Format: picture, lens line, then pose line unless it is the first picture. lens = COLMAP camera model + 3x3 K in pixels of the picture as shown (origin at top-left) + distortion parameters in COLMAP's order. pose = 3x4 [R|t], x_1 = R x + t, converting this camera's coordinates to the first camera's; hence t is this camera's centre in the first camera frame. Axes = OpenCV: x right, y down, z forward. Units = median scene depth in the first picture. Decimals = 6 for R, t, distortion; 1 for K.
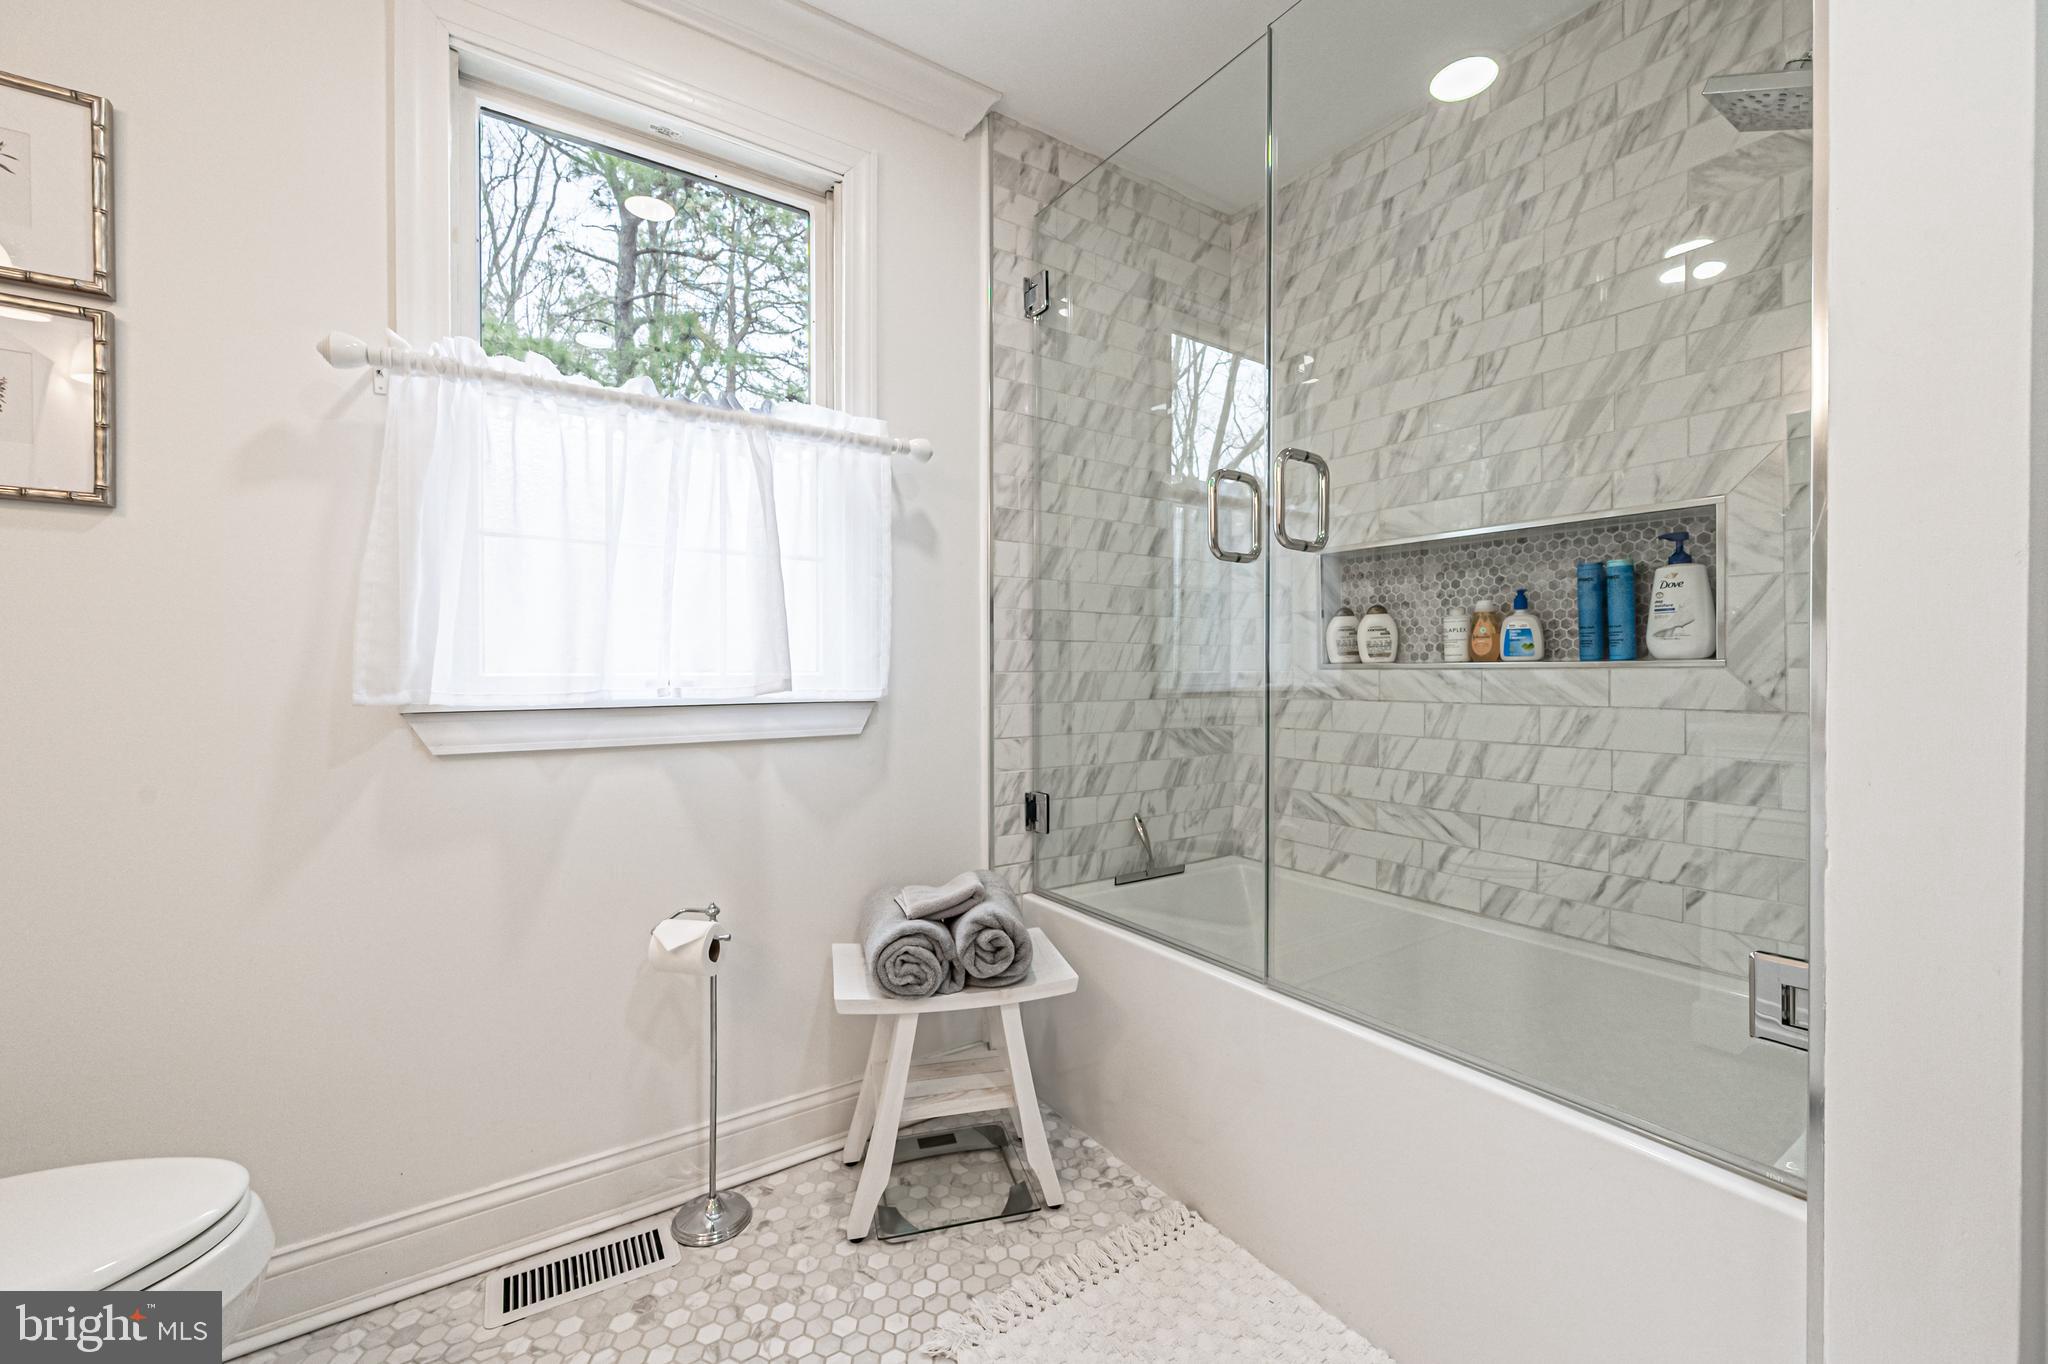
lens RADIAL K [[810.8, 0, 1017.6], [0, 810.8, 677.8], [0, 0, 1]] dist [0.000914, -0.000104]
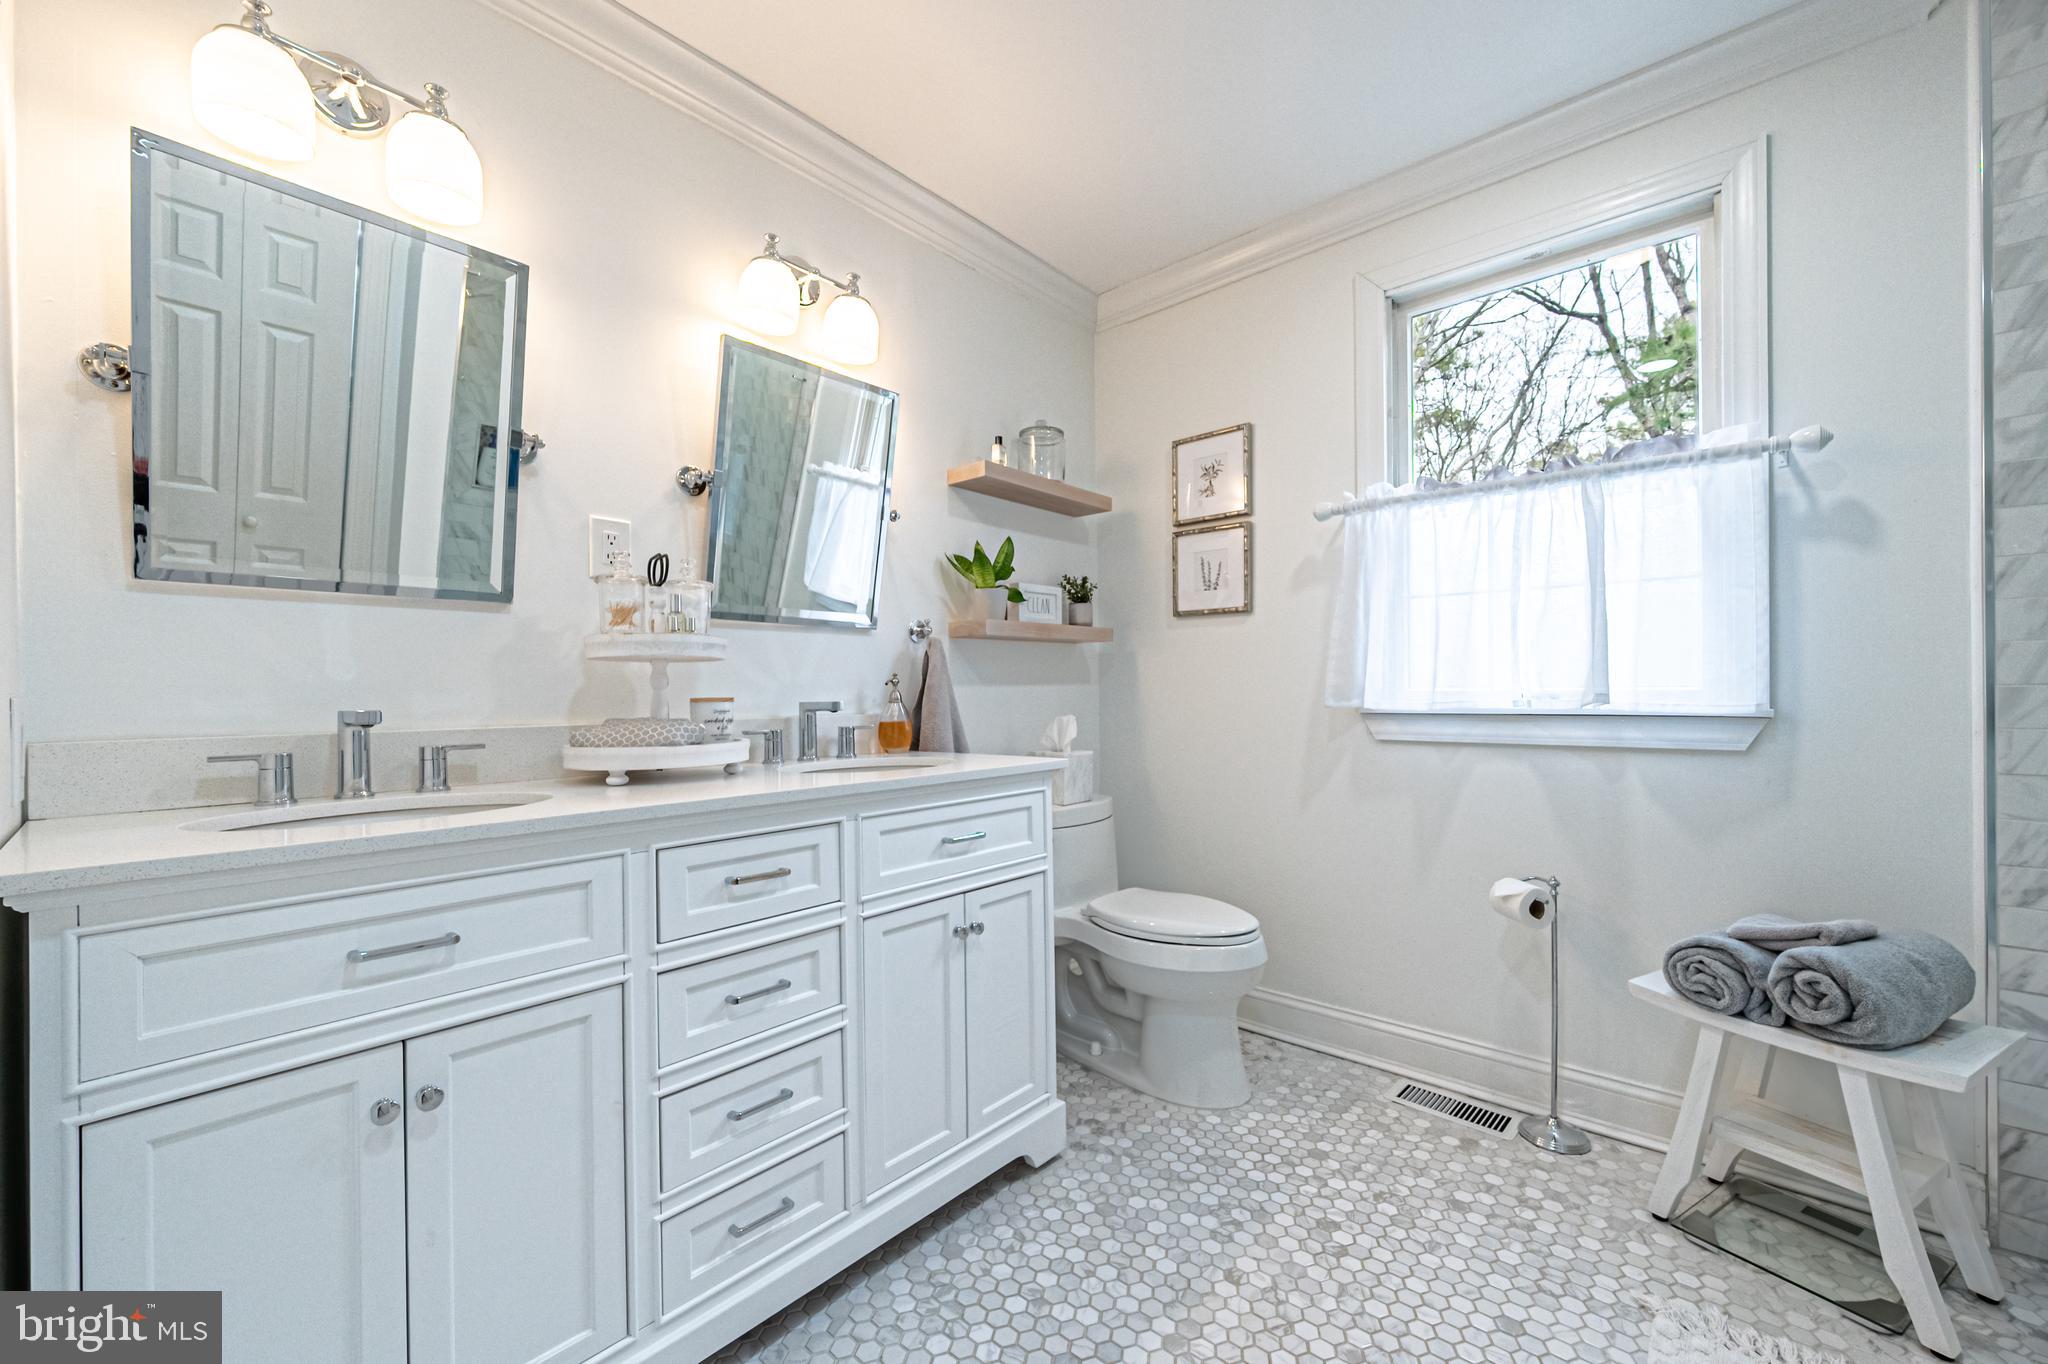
lens RADIAL K [[810.8, 0, 1028.3], [0, 810.8, 684.5], [0, 0, 1]] dist [0.000914, -0.000104]
pose [[0.248563, -0.007970, -0.968583, 0.632635], [-0.002235, 0.999959, -0.008802, 0.000758], [0.968613, 0.004352, 0.248535, -0.073693]]
